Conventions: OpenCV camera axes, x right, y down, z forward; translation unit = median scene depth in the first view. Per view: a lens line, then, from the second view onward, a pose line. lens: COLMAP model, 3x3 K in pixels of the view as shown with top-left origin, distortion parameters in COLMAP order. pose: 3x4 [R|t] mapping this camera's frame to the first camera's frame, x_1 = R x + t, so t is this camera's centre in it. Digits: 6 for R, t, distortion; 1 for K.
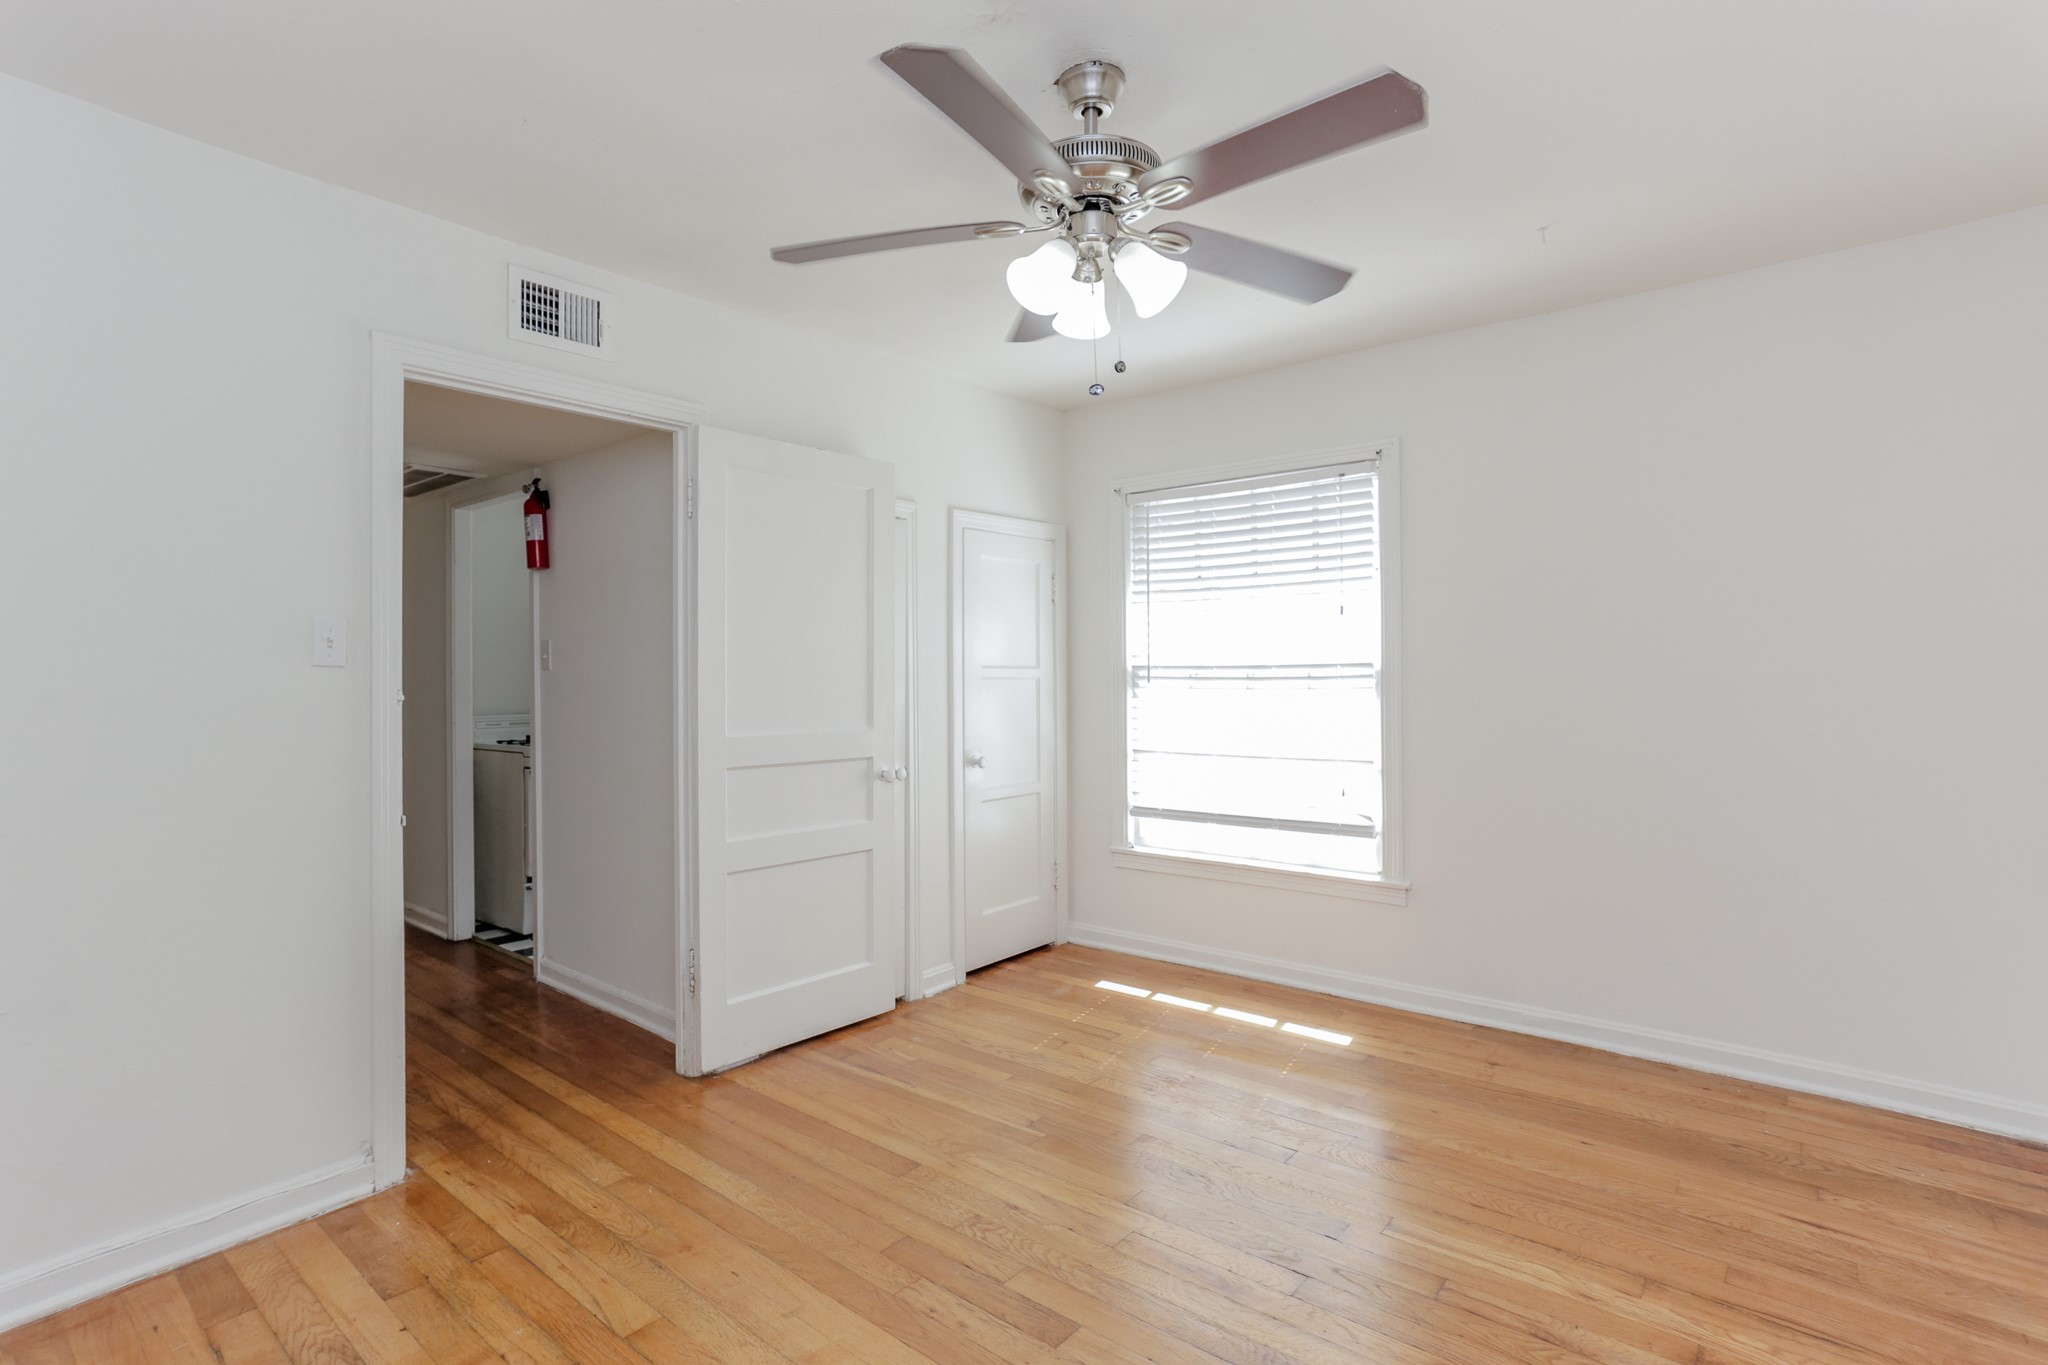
lens RADIAL K [[1003.3, 0, 1018.1], [0, 1003.3, 662.1], [0, 0, 1]] dist [-0.047666, 0.028202]
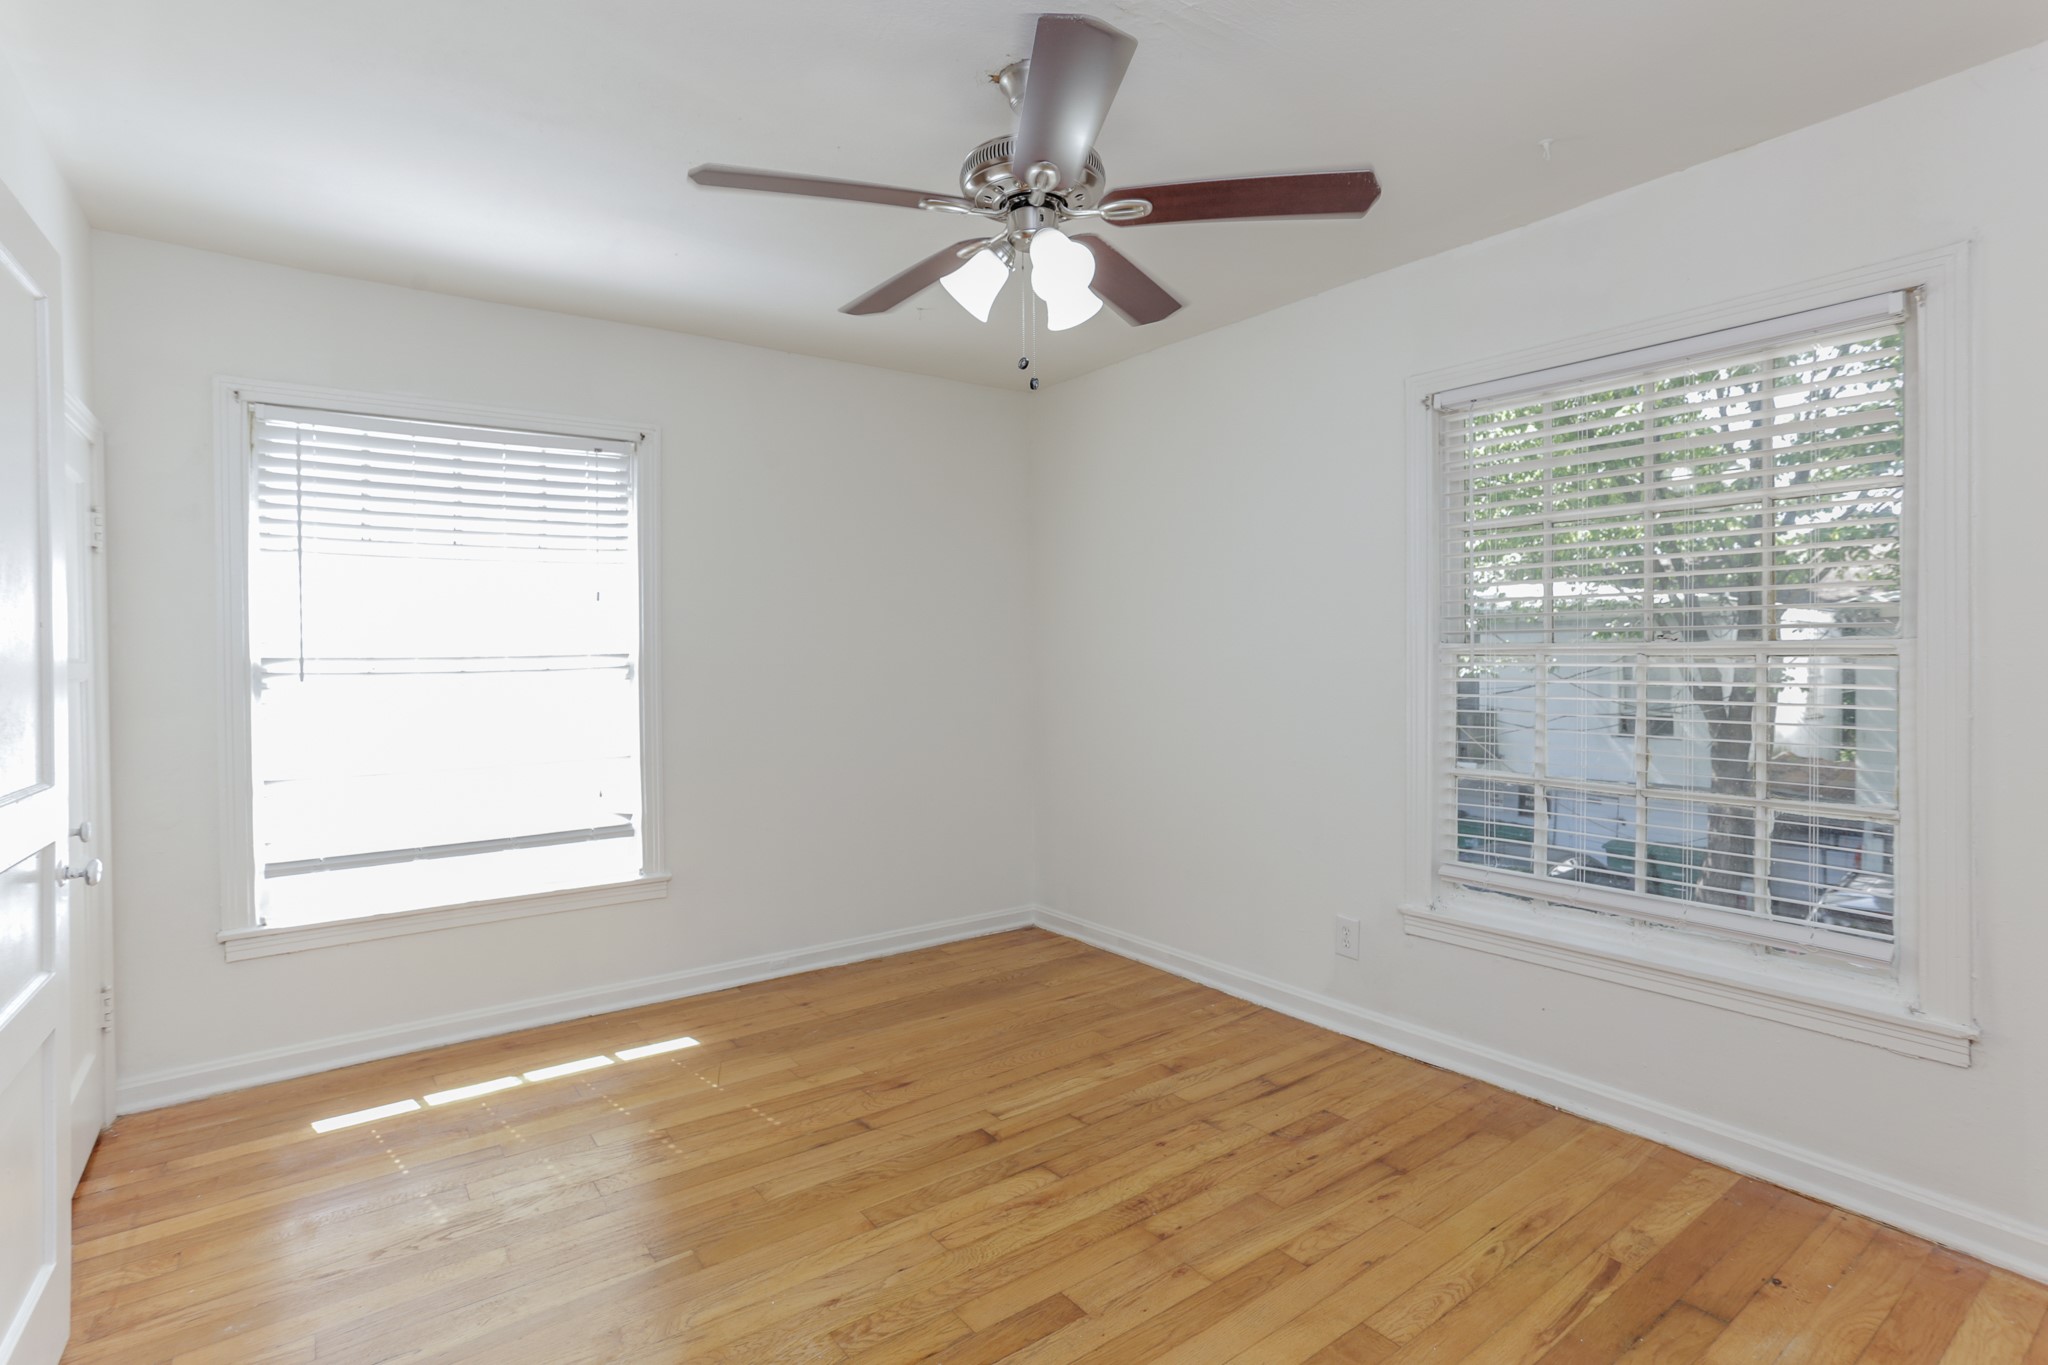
lens RADIAL K [[1003.3, 0, 1018.1], [0, 1003.3, 662.1], [0, 0, 1]] dist [-0.047666, 0.028202]
pose [[0.237037, -0.004621, 0.971490, -0.499630], [-0.000151, 0.999989, 0.004793, 0.004298], [-0.971501, -0.001282, 0.237034, 0.421442]]
